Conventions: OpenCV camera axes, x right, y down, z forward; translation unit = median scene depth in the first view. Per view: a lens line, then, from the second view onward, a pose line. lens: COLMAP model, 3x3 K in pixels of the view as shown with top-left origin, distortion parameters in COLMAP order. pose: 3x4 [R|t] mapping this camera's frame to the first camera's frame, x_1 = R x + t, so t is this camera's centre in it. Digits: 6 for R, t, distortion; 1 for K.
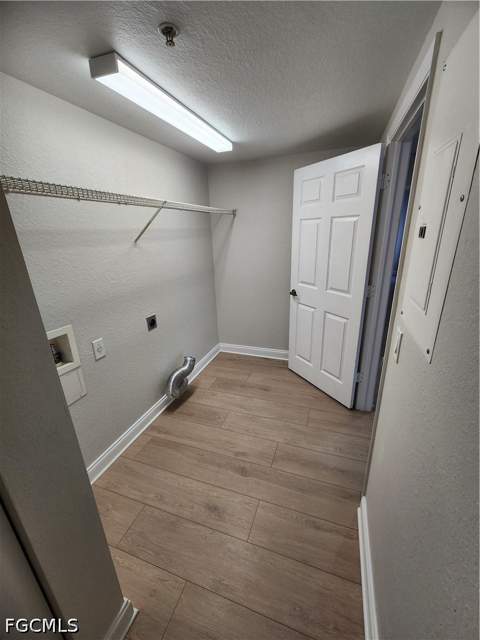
lens RADIAL K [[264.3, 0, 241.7], [0, 264.3, 320.8], [0, 0, 1]] dist [-0.000367, 0.000481]
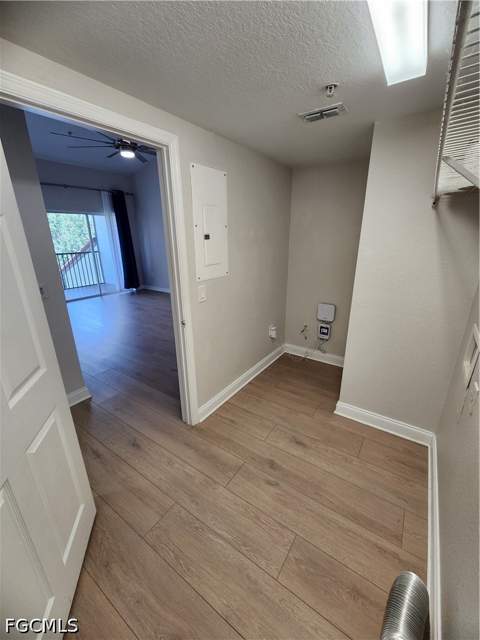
lens RADIAL K [[264.3, 0, 241.7], [0, 264.3, 322.8], [0, 0, 1]] dist [-0.000367, 0.000481]
pose [[-0.968060, -0.052805, 0.245095, -0.100090], [0.107384, 0.796040, 0.595642, -0.495331], [-0.226559, 0.602936, -0.764944, 1.440269]]
